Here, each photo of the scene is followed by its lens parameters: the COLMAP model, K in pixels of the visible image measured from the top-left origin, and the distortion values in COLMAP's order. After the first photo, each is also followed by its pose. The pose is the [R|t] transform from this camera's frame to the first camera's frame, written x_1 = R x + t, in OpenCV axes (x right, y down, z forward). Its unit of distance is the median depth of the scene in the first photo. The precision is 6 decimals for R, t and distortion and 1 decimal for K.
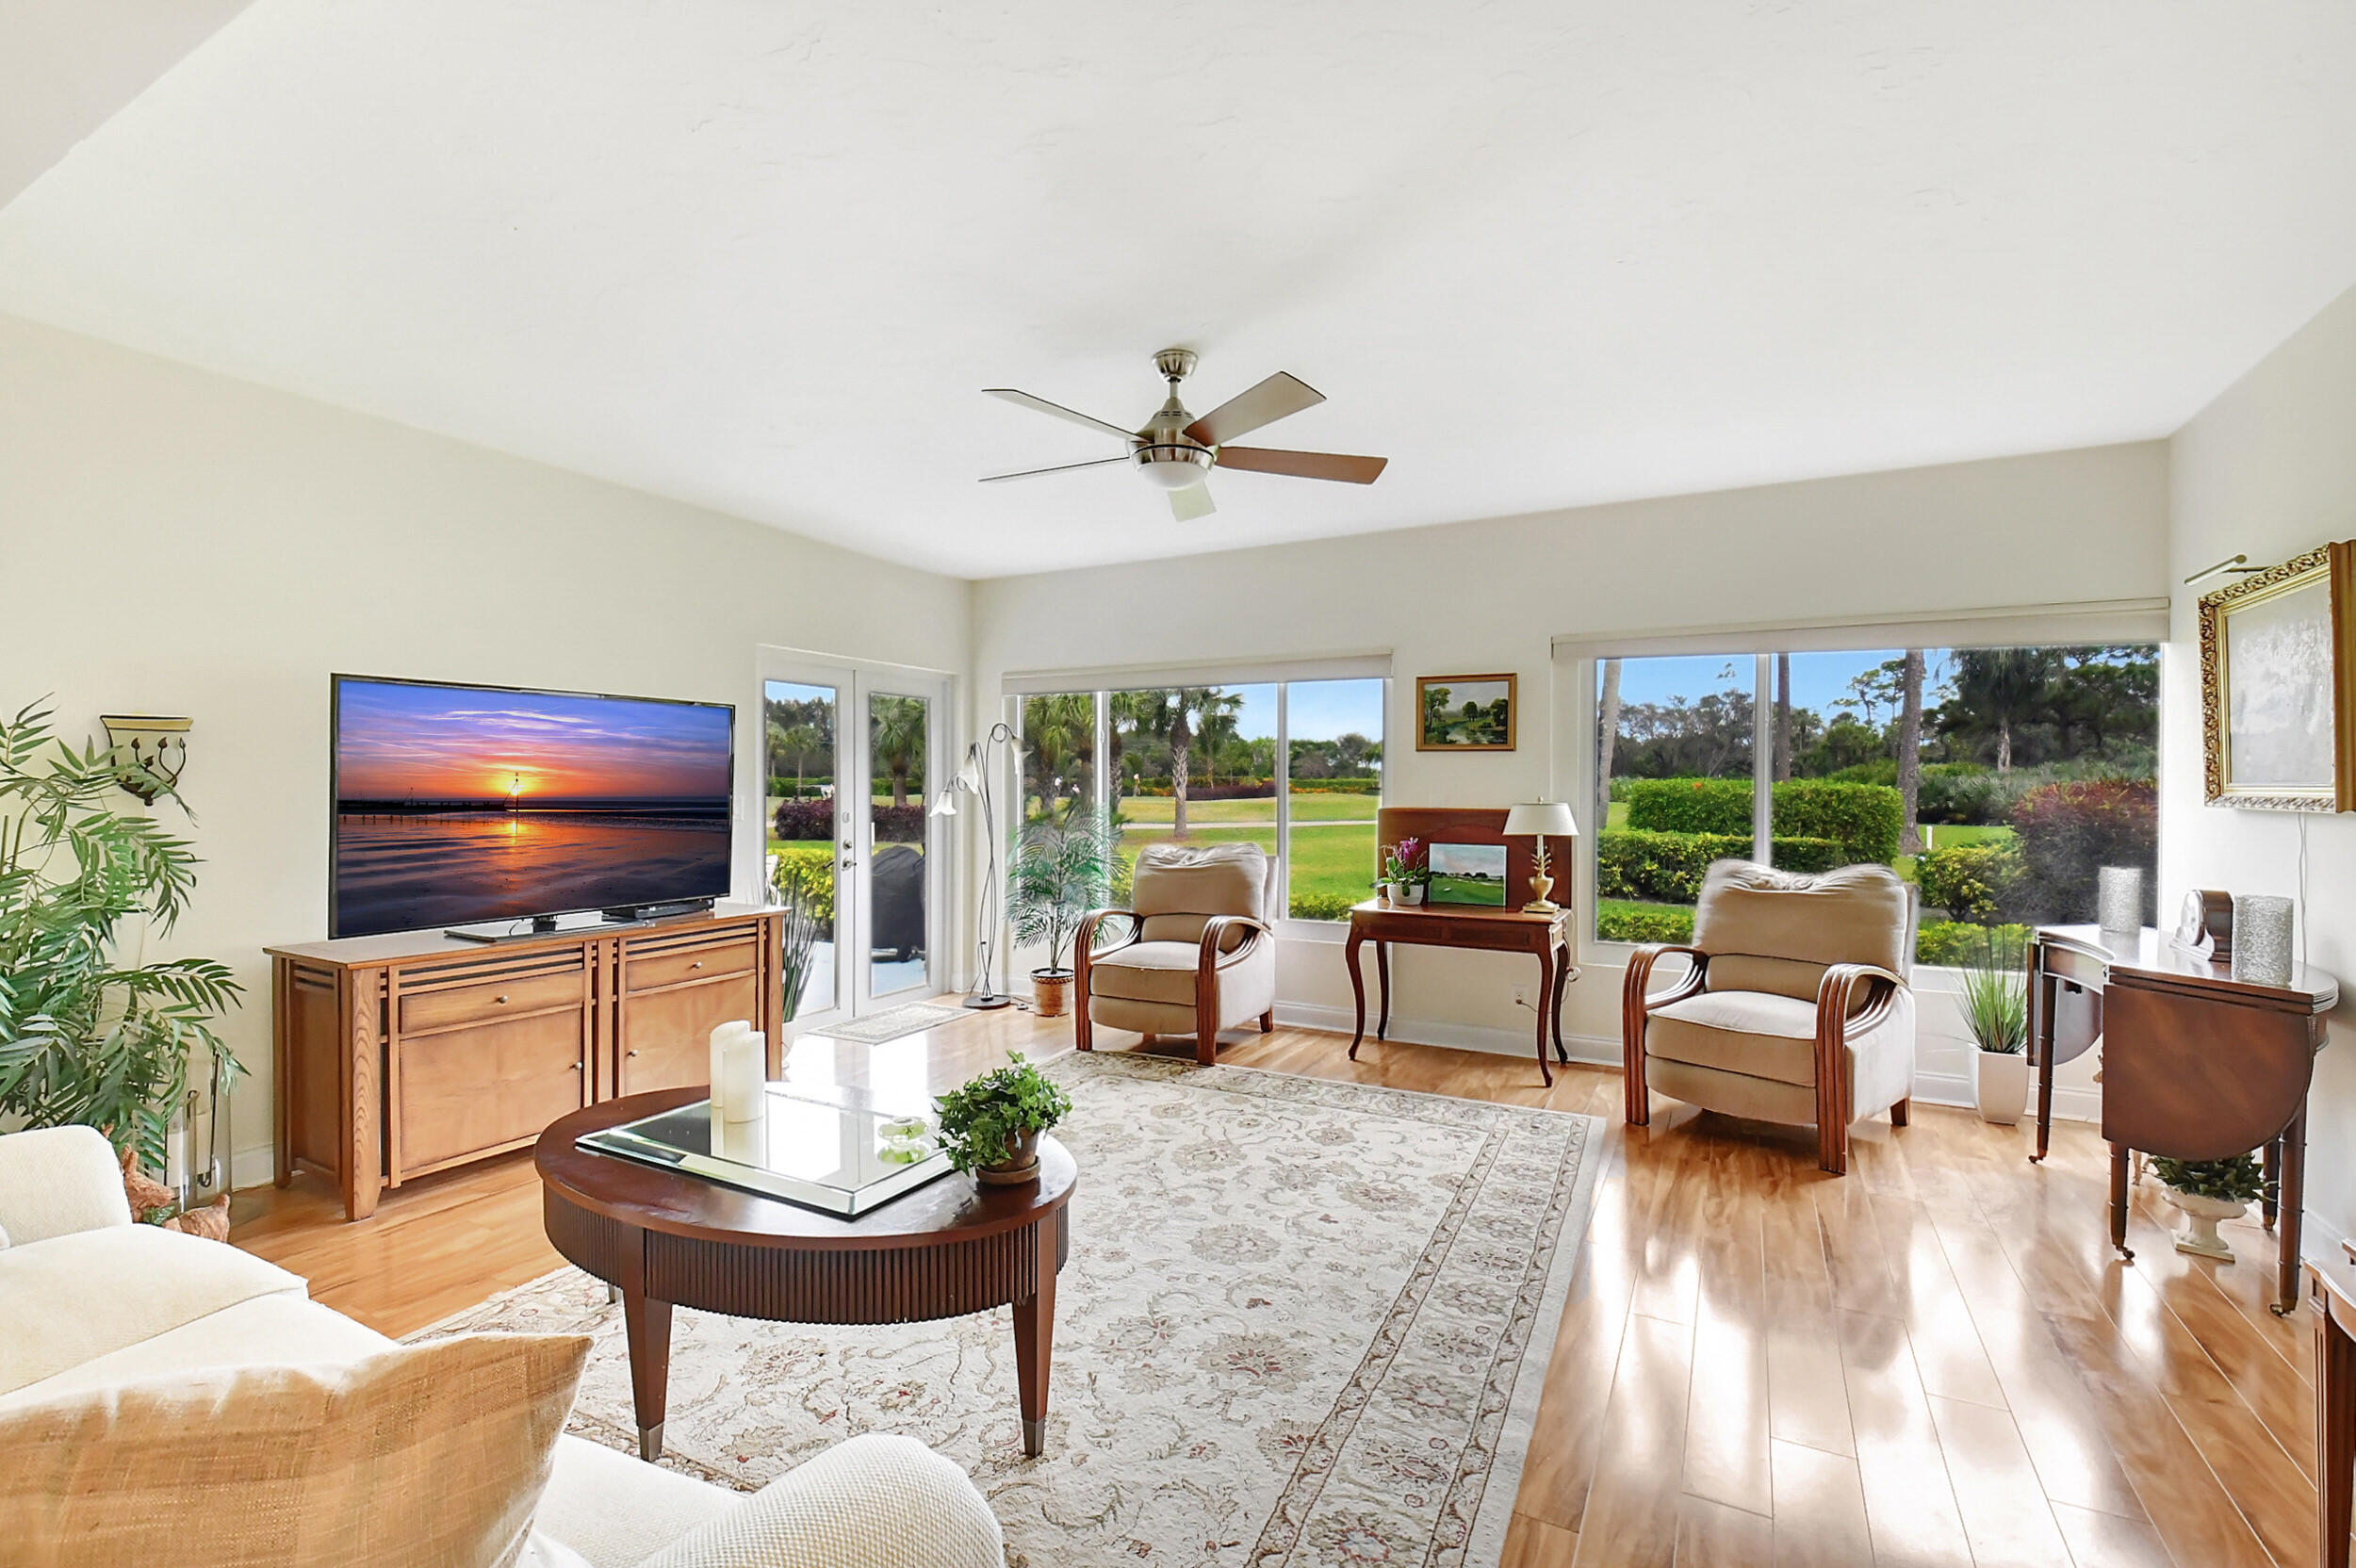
lens RADIAL K [[1036.5, 0, 1188.5], [0, 1036.5, 780.3], [0, 0, 1]] dist [0.021060, -0.015358]
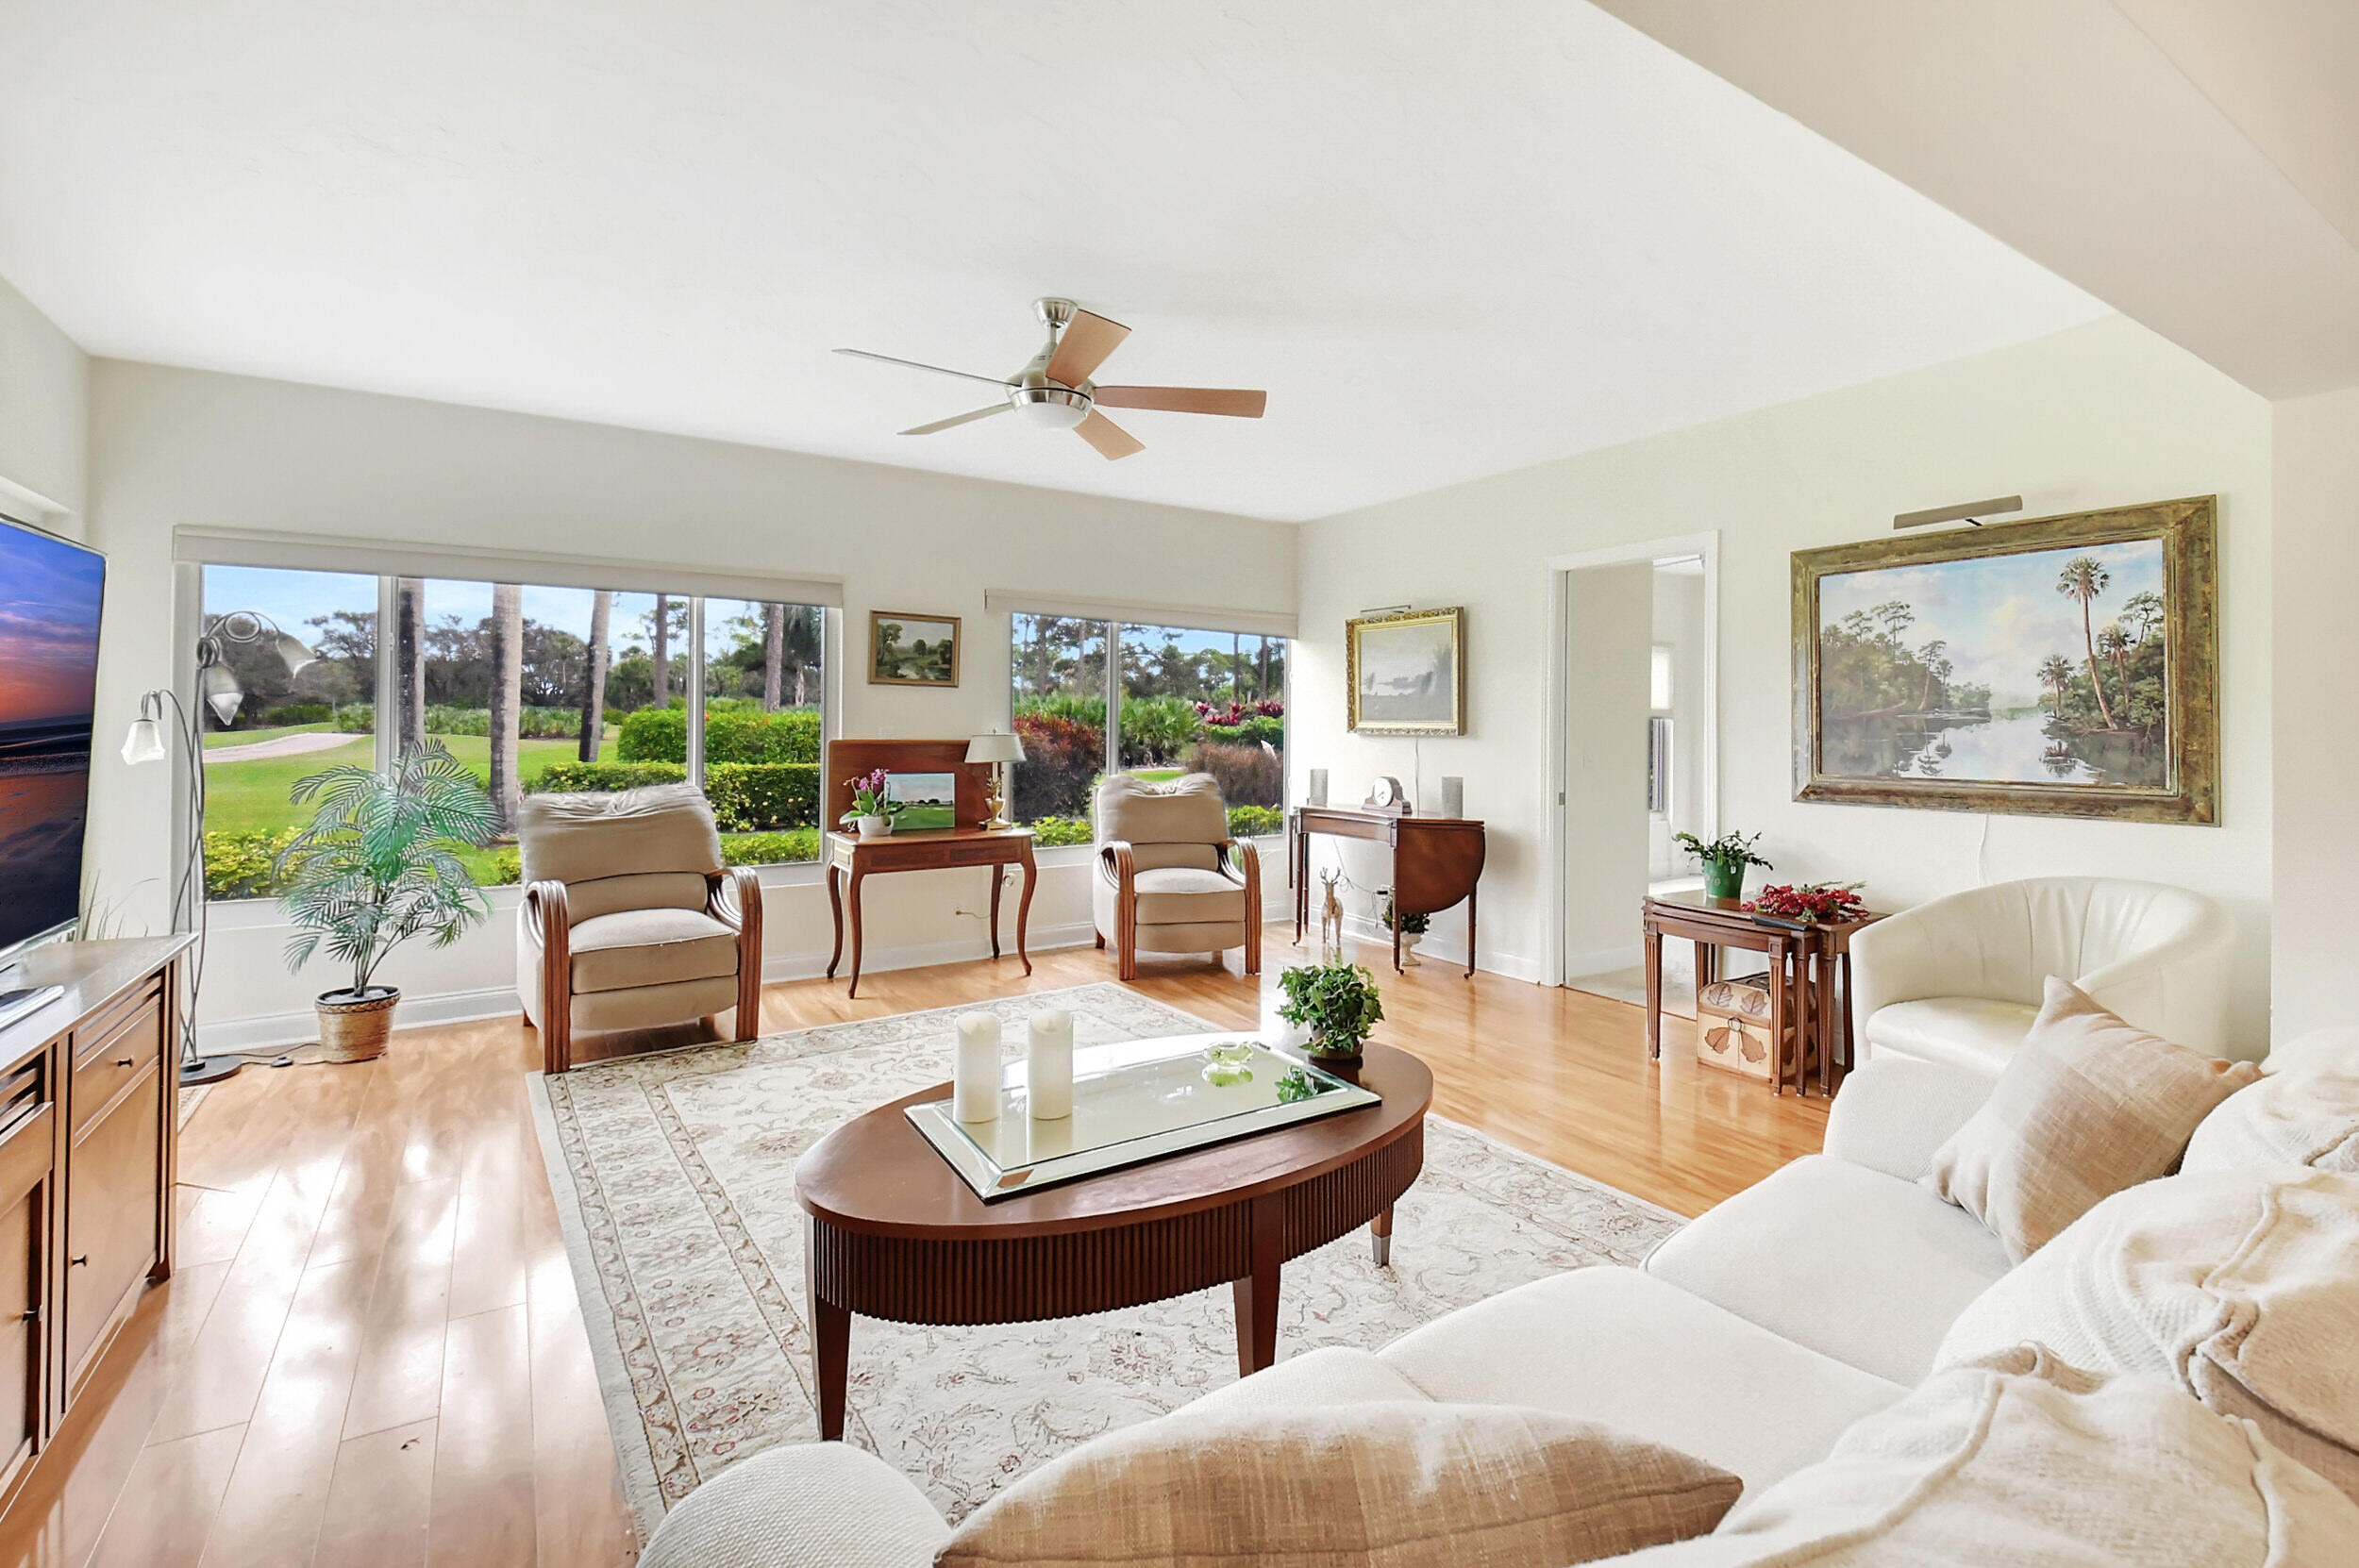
lens RADIAL K [[1037.7, 0, 1185.1], [0, 1037.7, 726.9], [0, 0, 1]] dist [0.021060, -0.015358]
pose [[0.482767, -0.001452, 0.875748, -0.534856], [-0.012890, 0.999879, 0.008763, 0.000974], [-0.875654, -0.015518, 0.482690, 0.249375]]
